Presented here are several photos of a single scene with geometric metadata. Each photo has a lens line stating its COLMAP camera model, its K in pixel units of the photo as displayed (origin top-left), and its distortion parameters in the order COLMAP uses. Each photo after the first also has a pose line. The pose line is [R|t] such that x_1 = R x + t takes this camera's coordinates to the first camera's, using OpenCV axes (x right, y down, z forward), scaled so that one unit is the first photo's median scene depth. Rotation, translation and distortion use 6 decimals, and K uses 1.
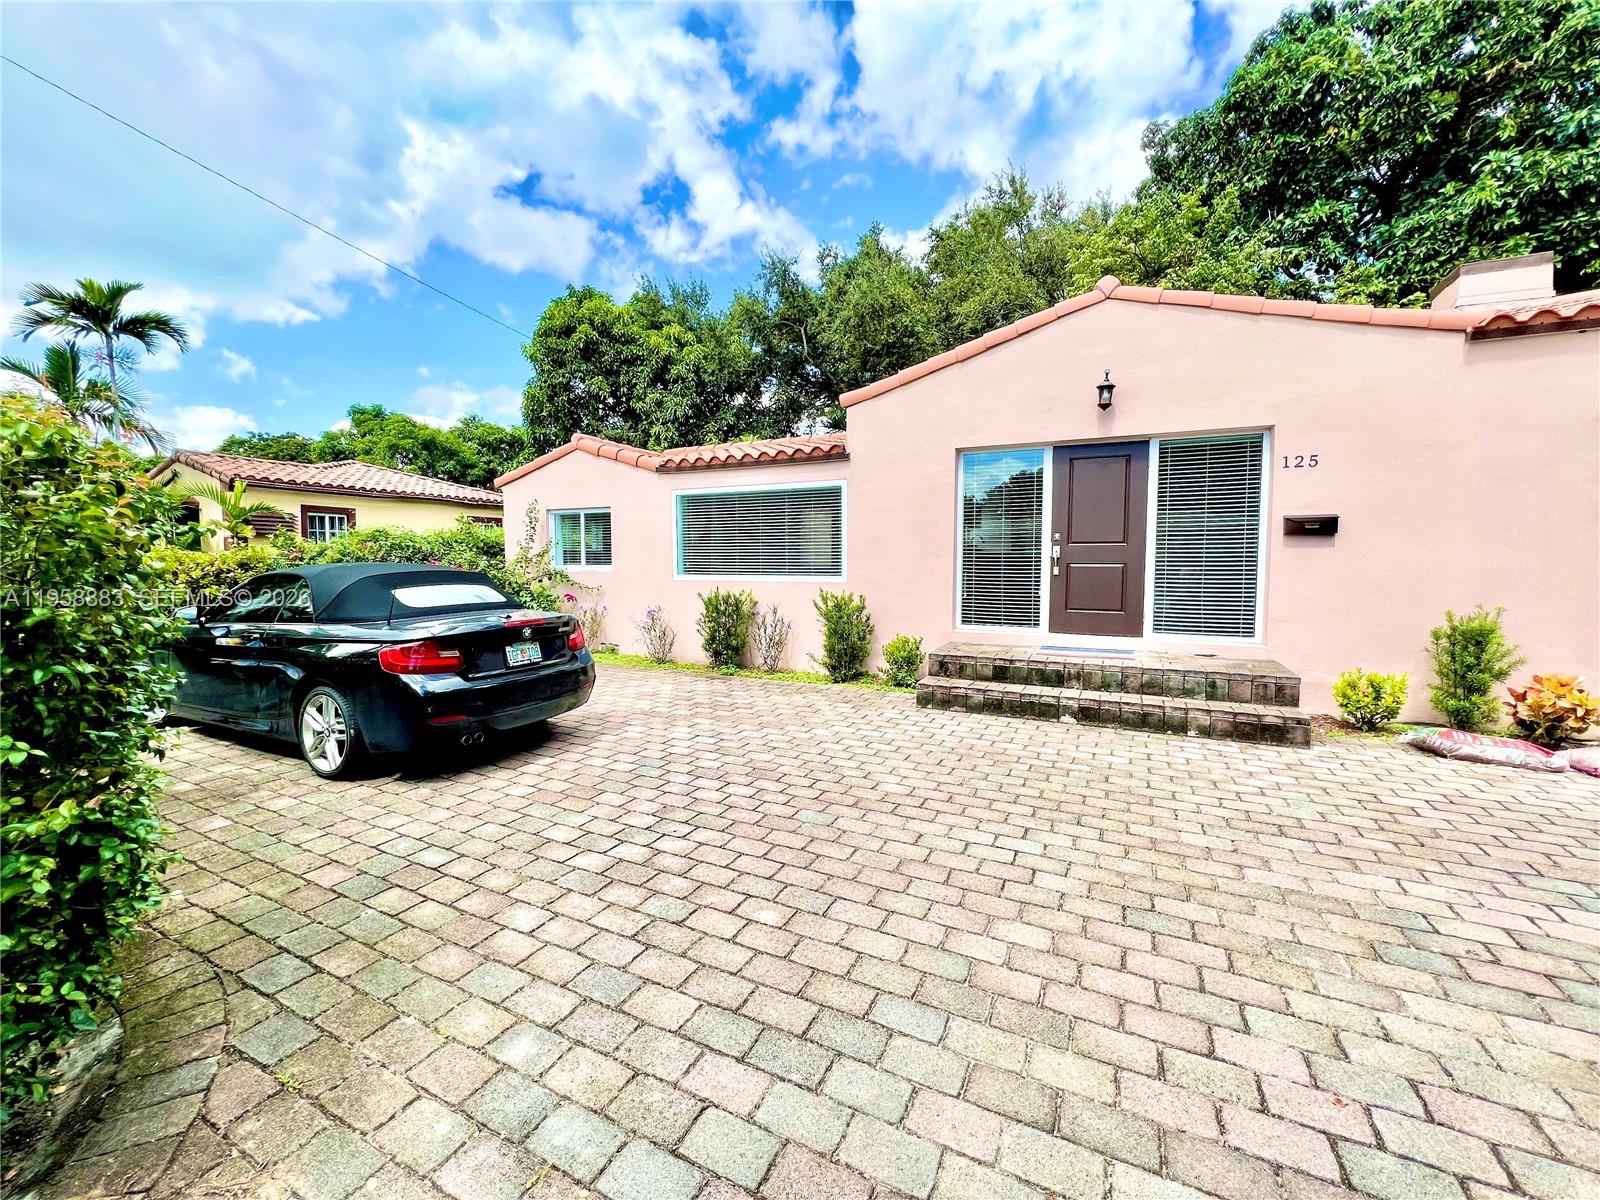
lens RADIAL K [[645.3, 0, 790.9], [0, 645.3, 597.7], [0, 0, 1]] dist [-0.006997, -0.000108]
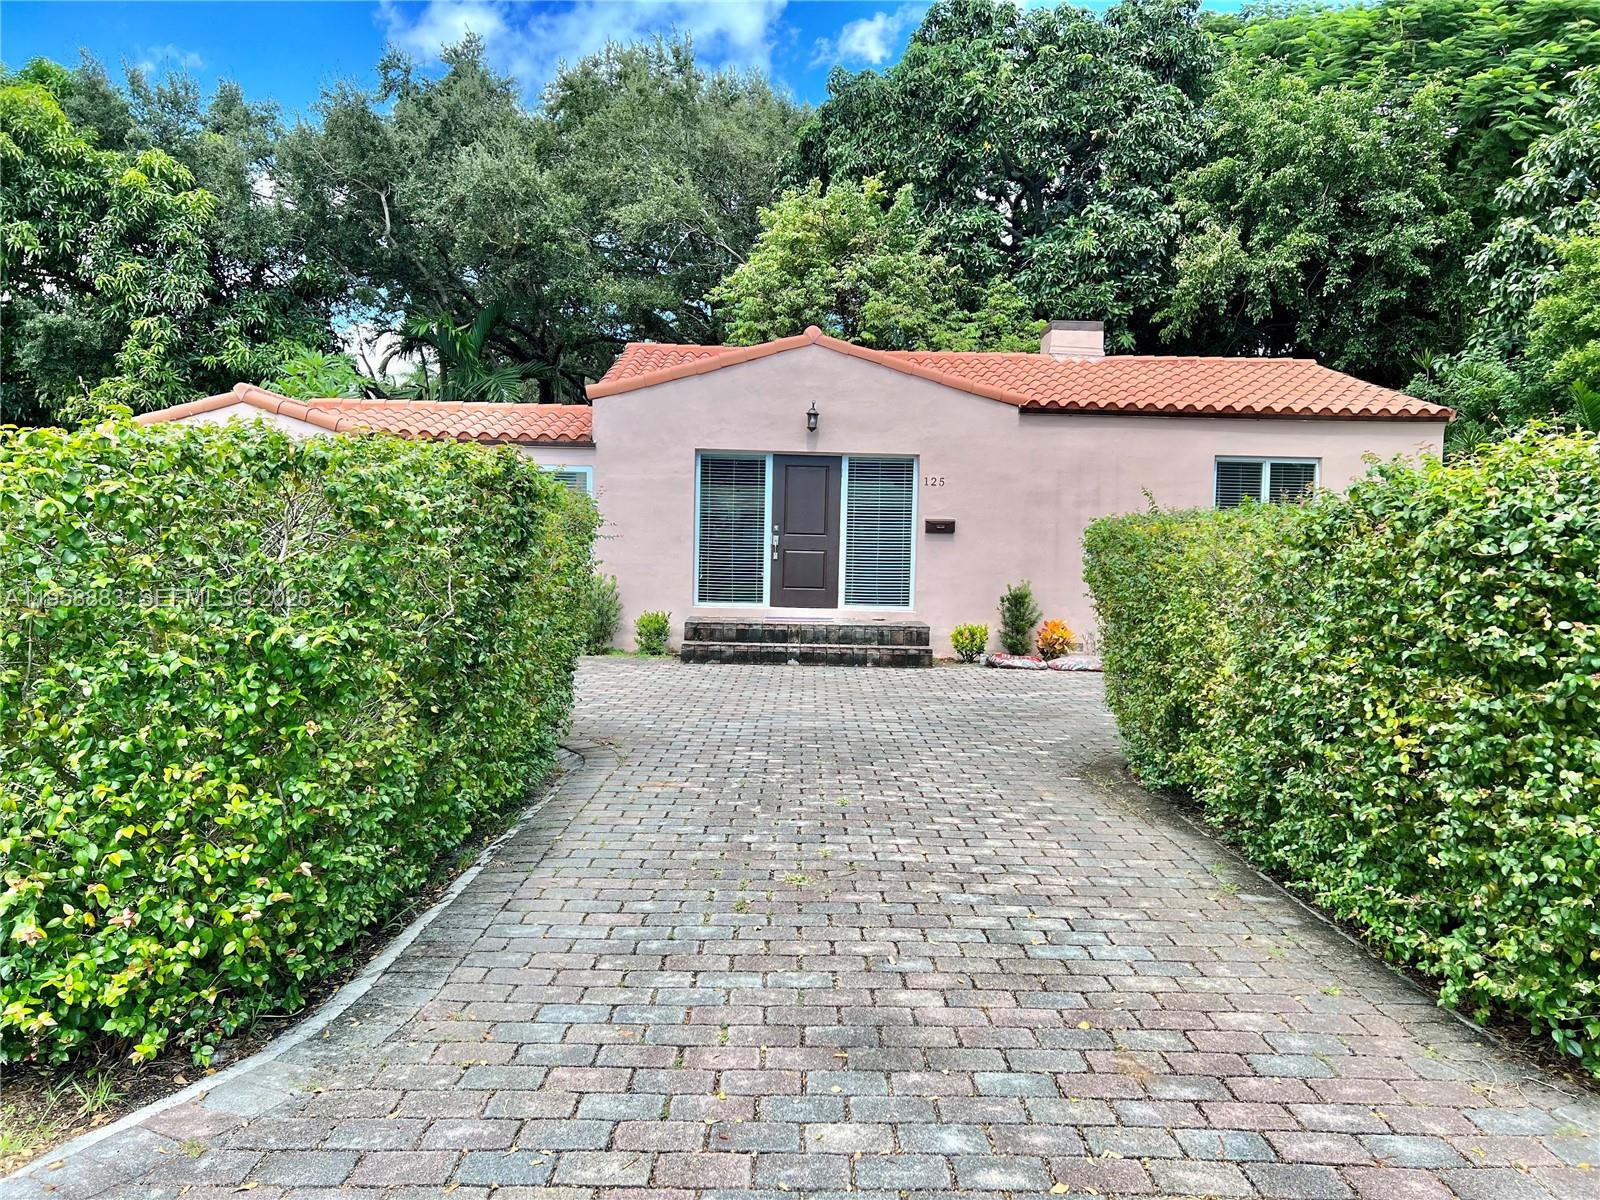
lens RADIAL K [[1207.9, 0, 799.9], [0, 1207.9, 601.5], [0, 0, 1]] dist [0.010347, 0.002530]
pose [[0.884432, -0.004209, 0.466650, -0.654311], [0.006920, 0.999968, -0.004098, 0.058058], [-0.466618, 0.006854, 0.884432, -1.111339]]
